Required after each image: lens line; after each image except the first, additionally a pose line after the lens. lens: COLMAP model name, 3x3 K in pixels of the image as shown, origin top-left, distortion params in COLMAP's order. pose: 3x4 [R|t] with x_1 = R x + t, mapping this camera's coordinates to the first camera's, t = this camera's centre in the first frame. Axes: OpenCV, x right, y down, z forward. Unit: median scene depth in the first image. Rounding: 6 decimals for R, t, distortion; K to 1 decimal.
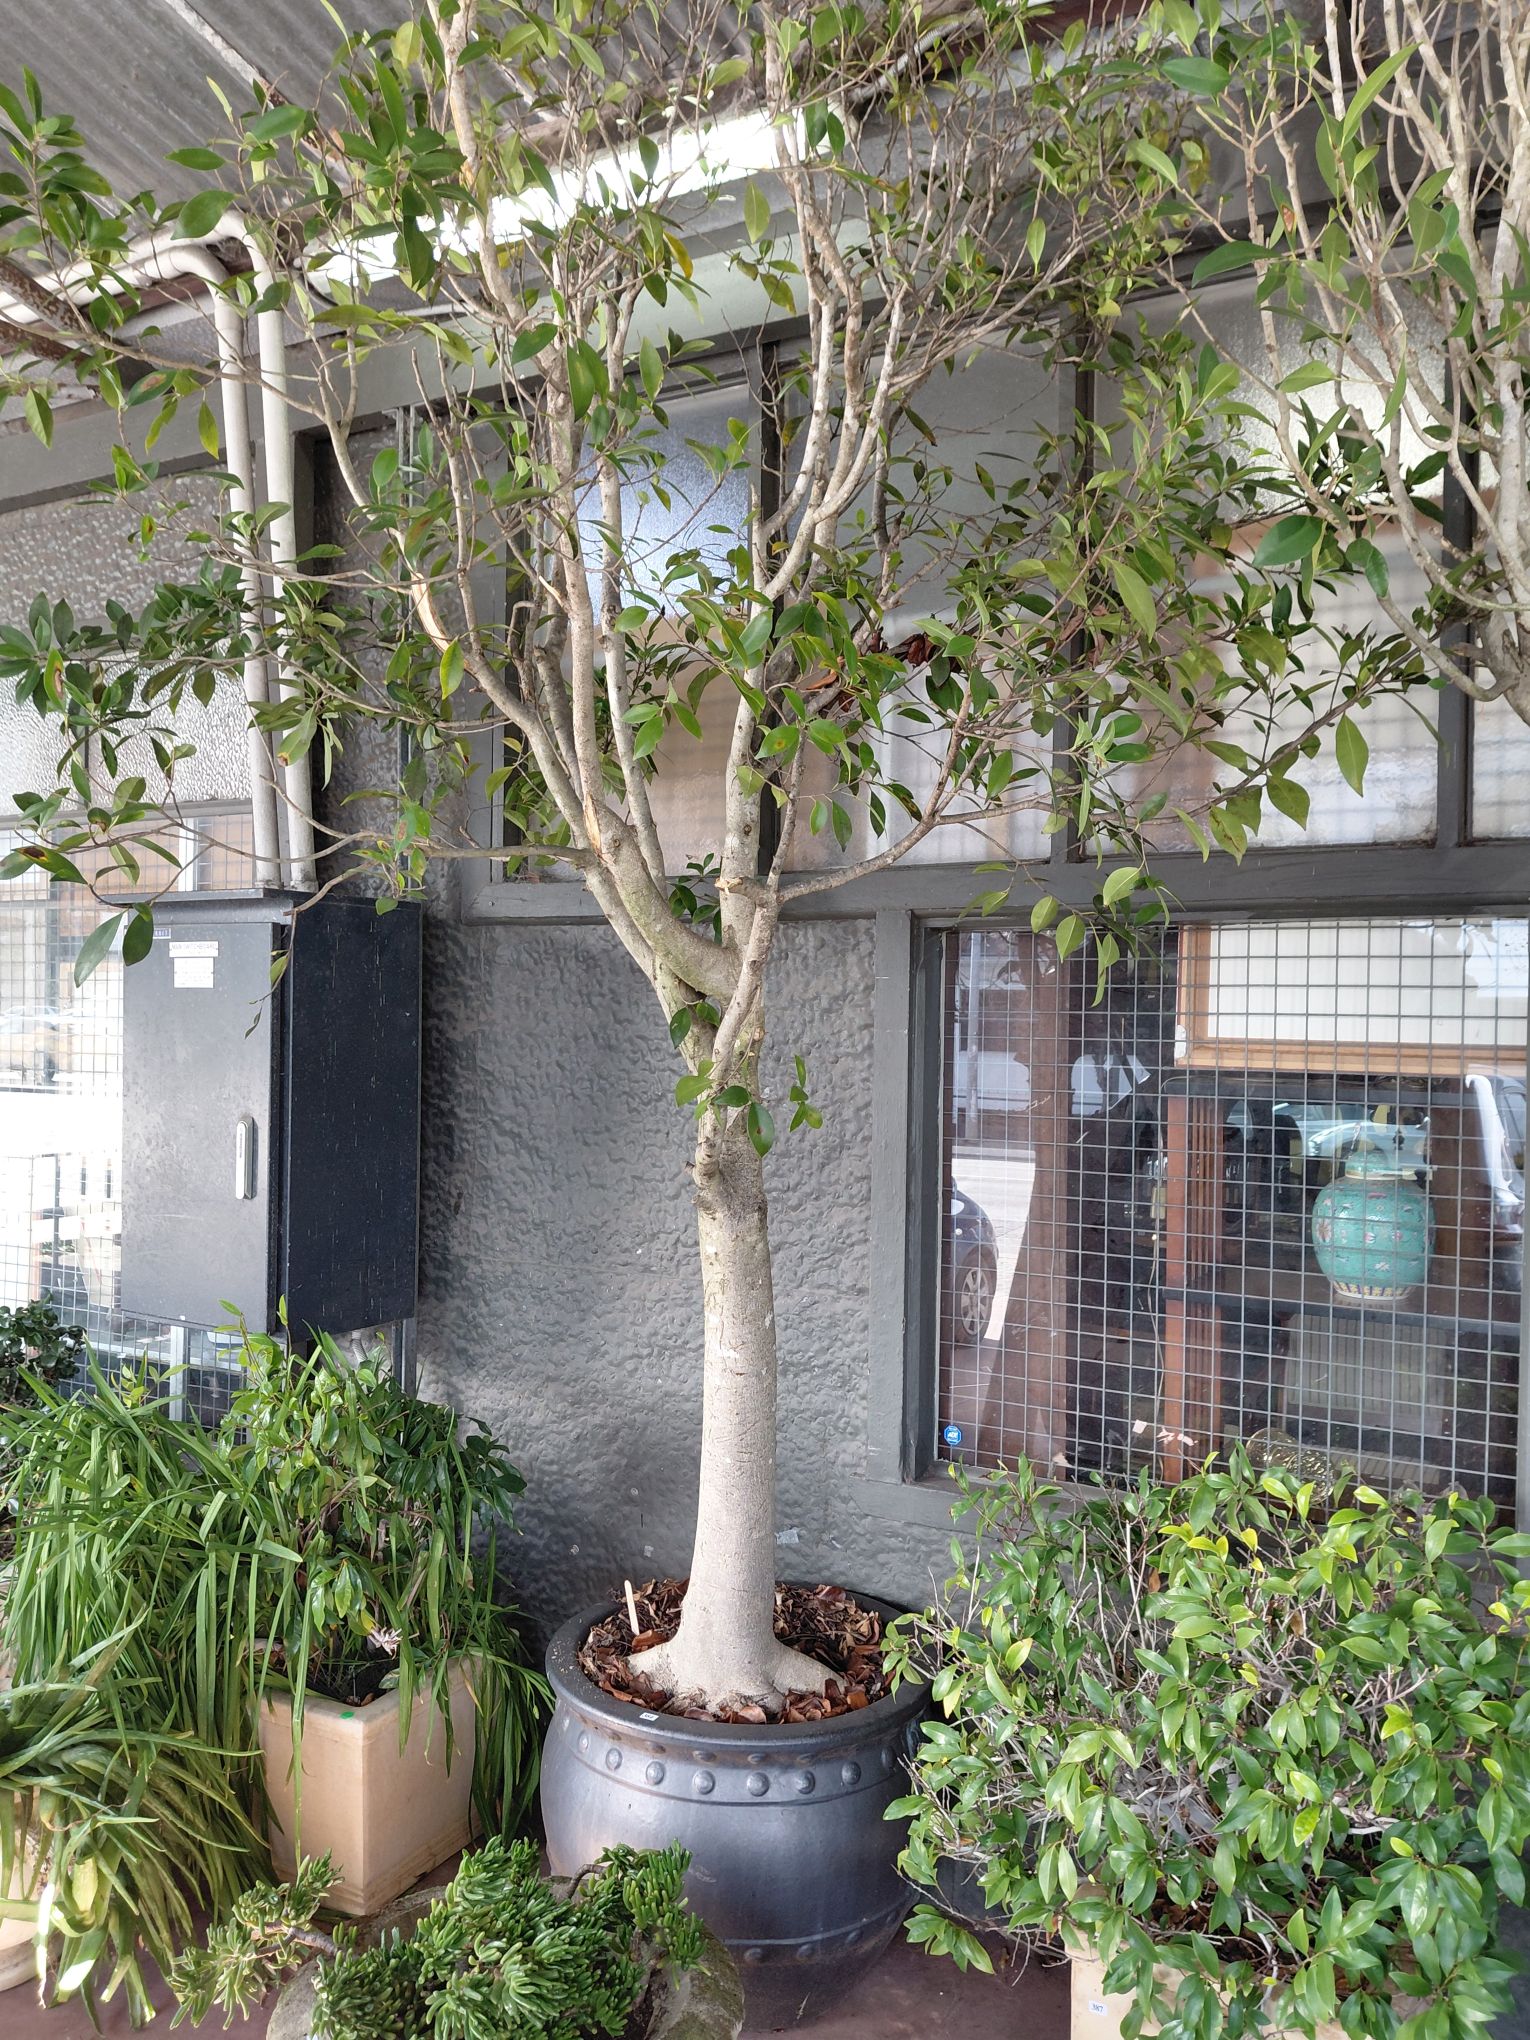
lens RADIAL K [[1648.1, 0, 760.7], [0, 1648.1, 1032.1], [0, 0, 1]] dist [0.044586, -0.094426]
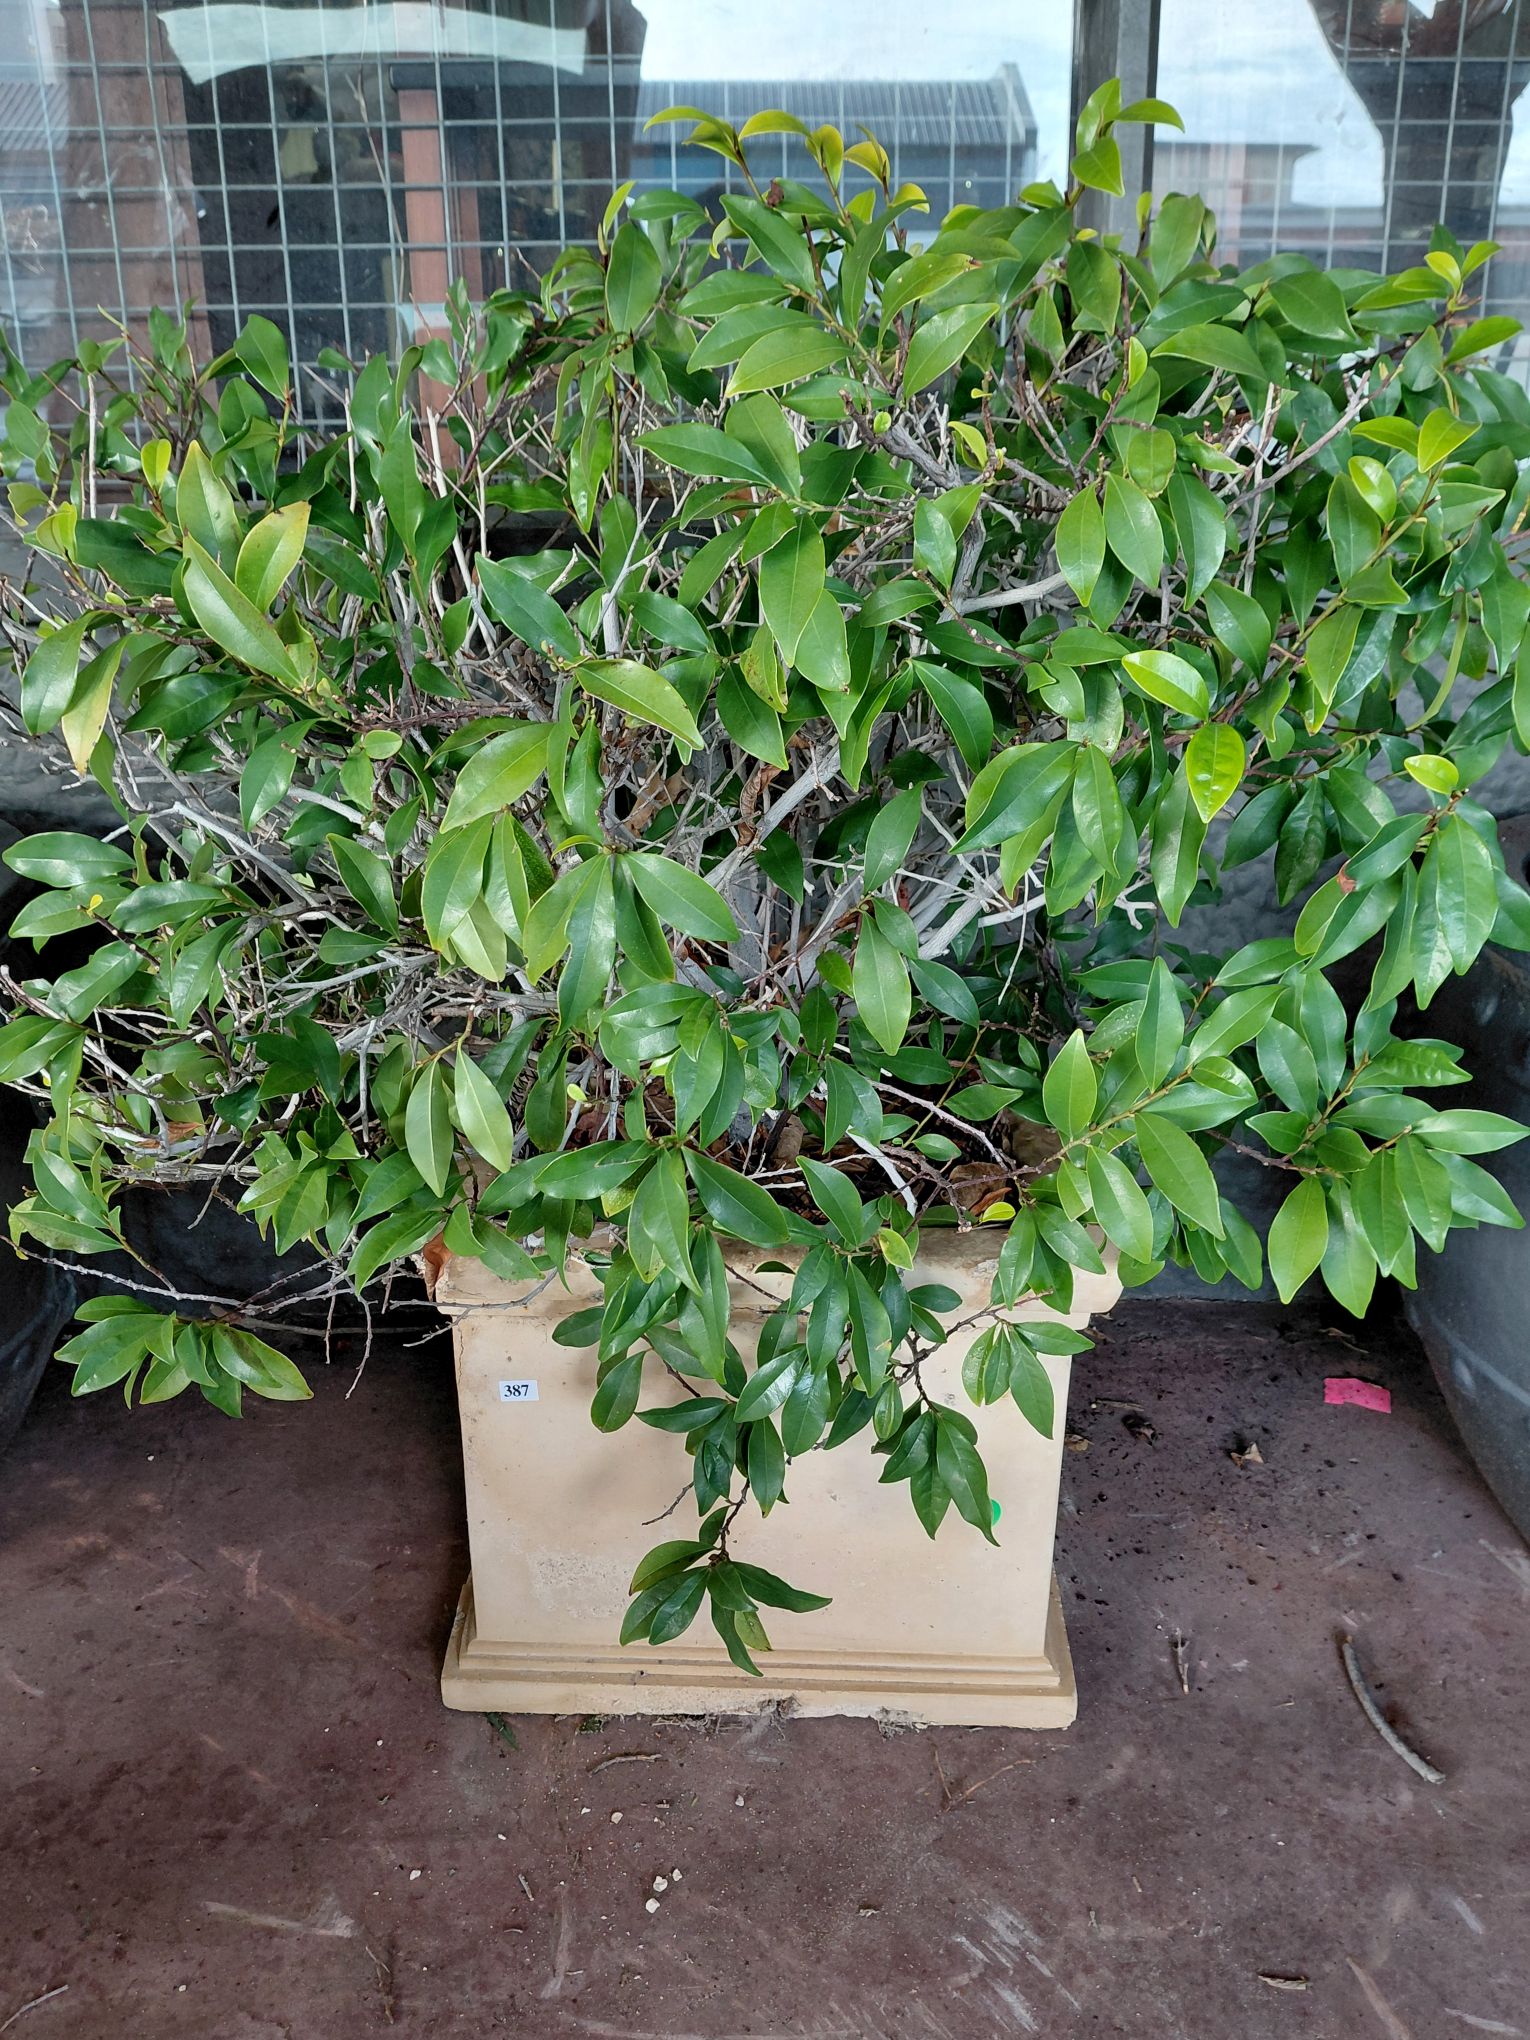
lens RADIAL K [[1648.1, 0, 767.5], [0, 1648.1, 1030.3], [0, 0, 1]] dist [0.044586, -0.094426]
pose [[0.842953, -0.212936, 0.494053, 0.052271], [0.025859, 0.933311, 0.358136, 0.339226], [-0.537365, -0.289117, 0.792244, 0.638230]]
